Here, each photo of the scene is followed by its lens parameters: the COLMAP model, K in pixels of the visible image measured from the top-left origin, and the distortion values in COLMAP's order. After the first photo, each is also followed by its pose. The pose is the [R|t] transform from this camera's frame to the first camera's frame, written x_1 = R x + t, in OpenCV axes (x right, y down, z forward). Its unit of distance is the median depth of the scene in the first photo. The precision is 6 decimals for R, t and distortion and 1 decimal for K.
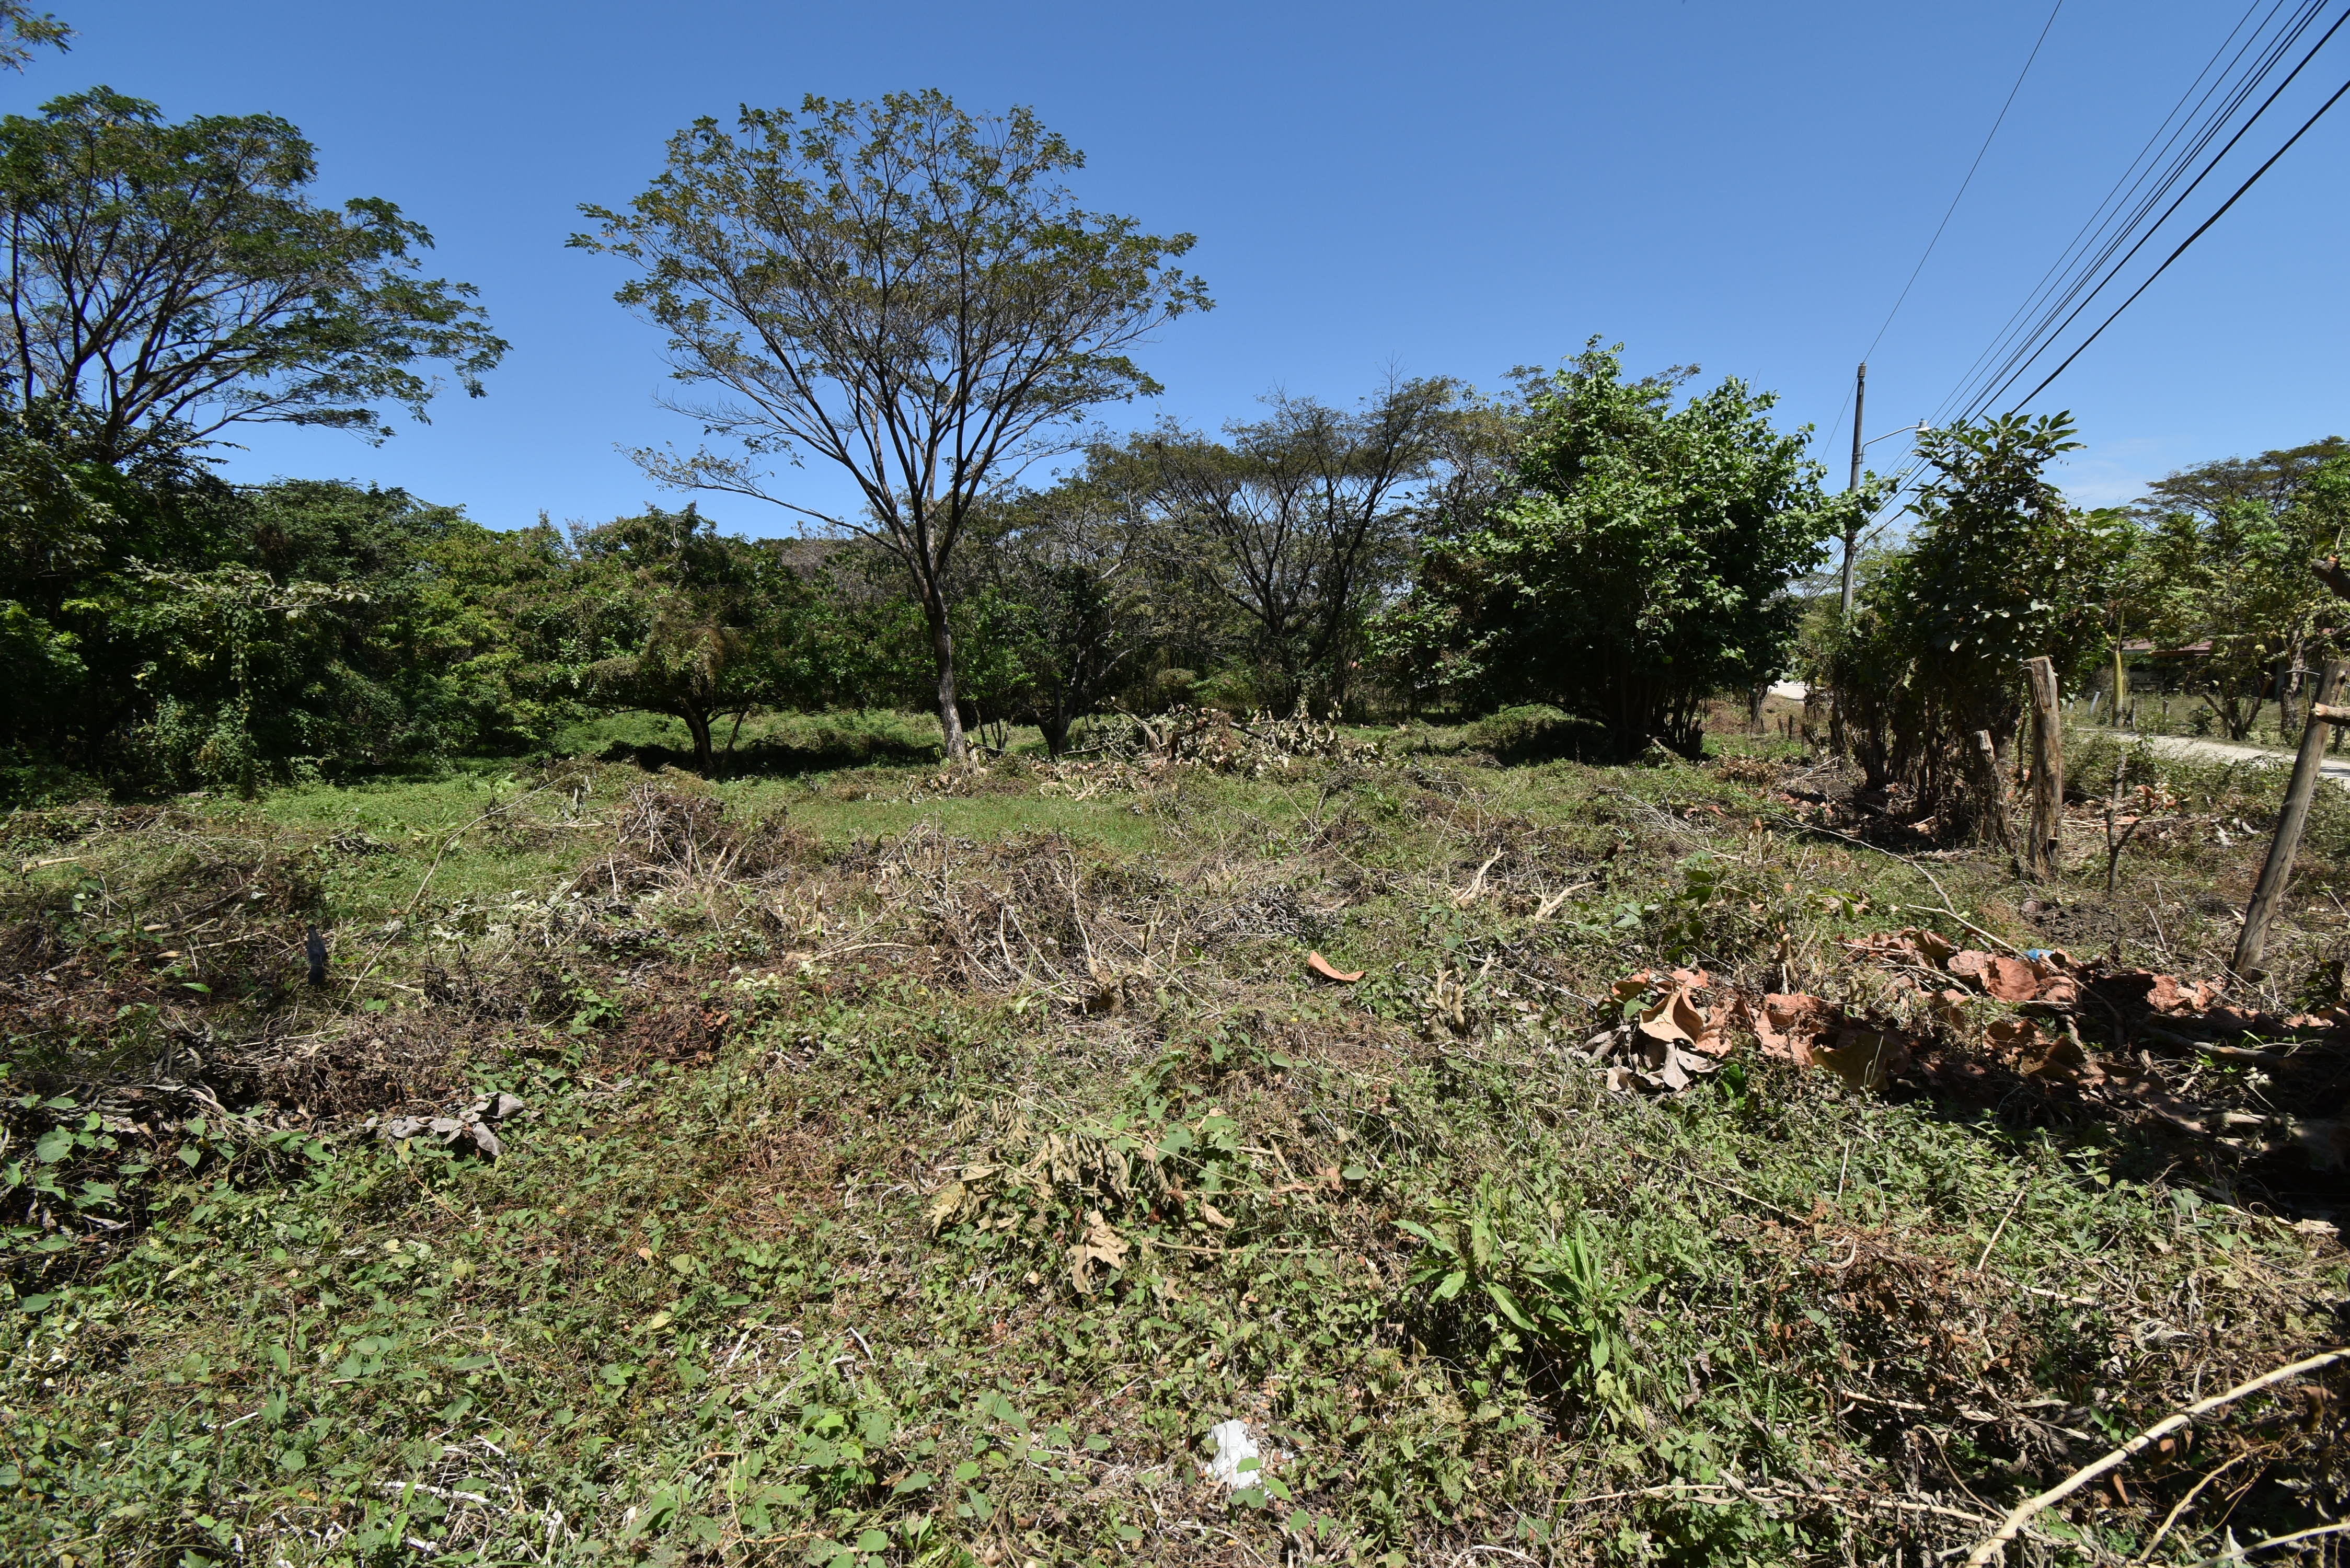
lens RADIAL K [[1038.6, 0, 1174.0], [0, 1038.6, 787.1], [0, 0, 1]] dist [0.023548, -0.028578]
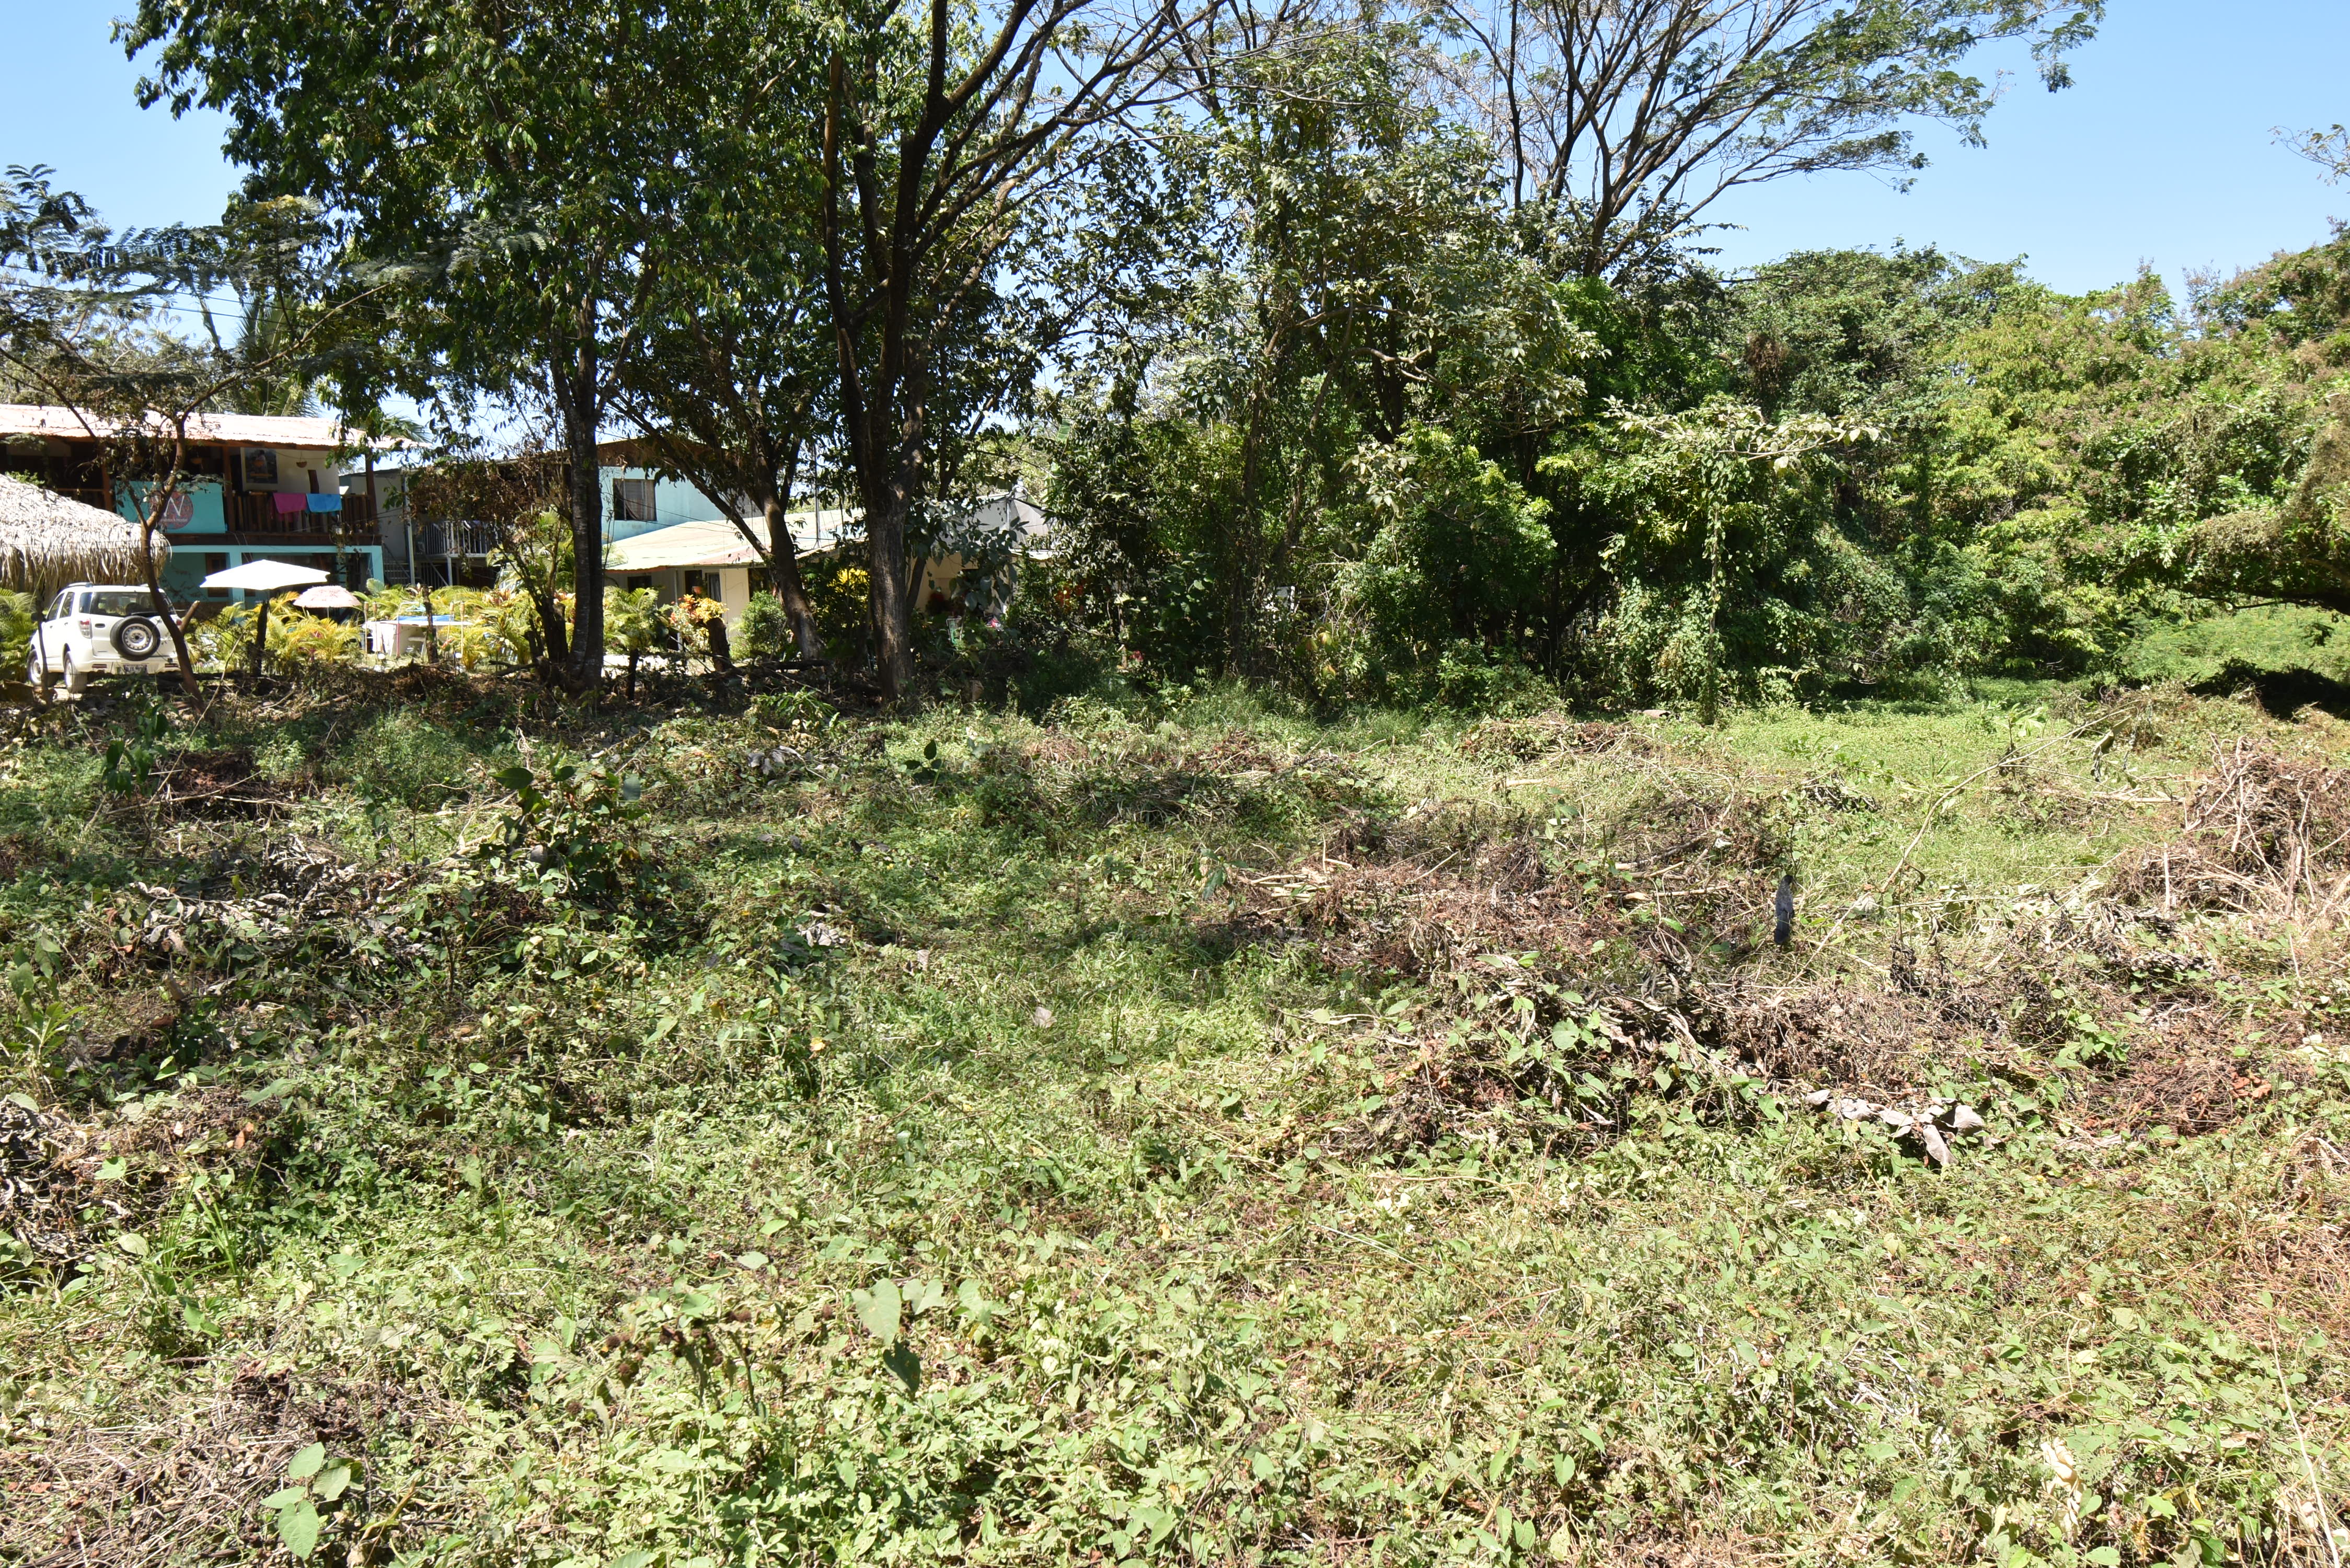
lens RADIAL K [[1968.0, 0, 1170.1], [0, 1968.0, 804.0], [0, 0, 1]] dist [-0.005185, -0.007874]
pose [[0.546460, 0.094318, -0.832157, 0.086964], [-0.068574, 0.995341, 0.067783, 0.000667], [0.834673, 0.020024, 0.550382, -0.115002]]
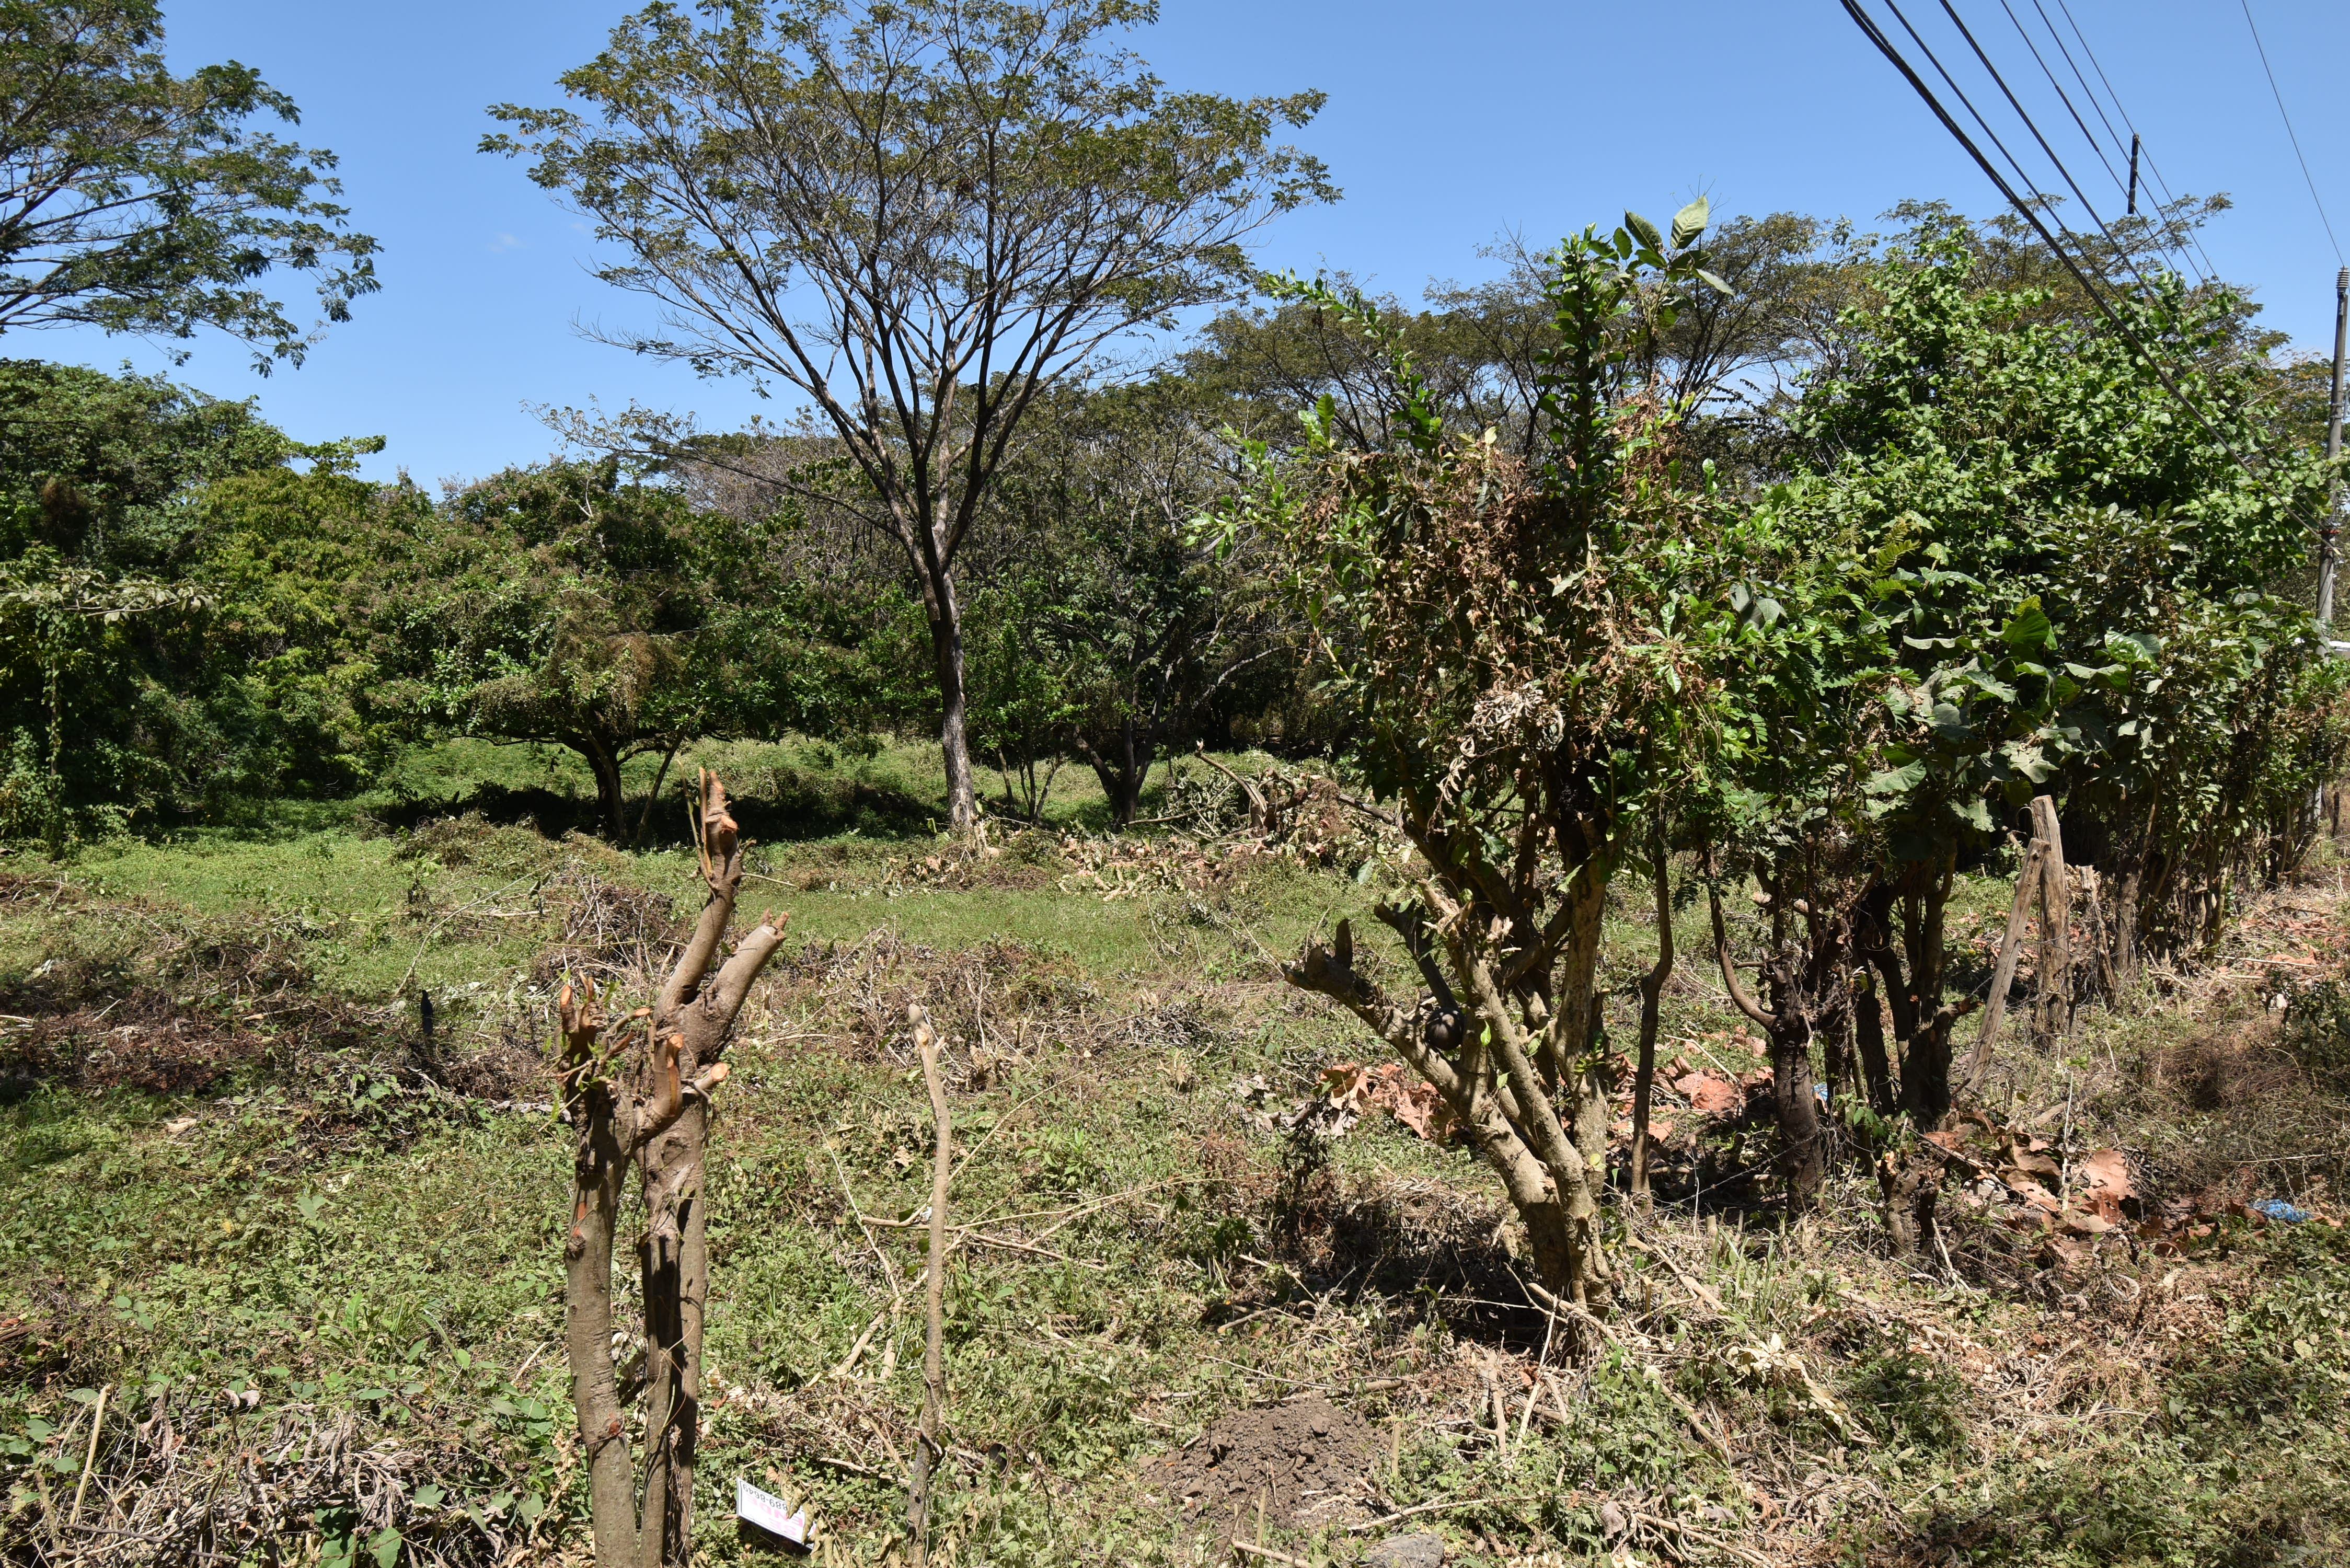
lens RADIAL K [[1978.4, 0, 1175.0], [0, 1978.4, 784.0], [0, 0, 1]] dist [0.007532, -0.002180]
pose [[0.991434, 0.027908, -0.127589, 0.209407], [-0.032598, 0.998862, -0.034817, -0.035362], [0.126472, 0.038678, 0.991216, -0.620081]]
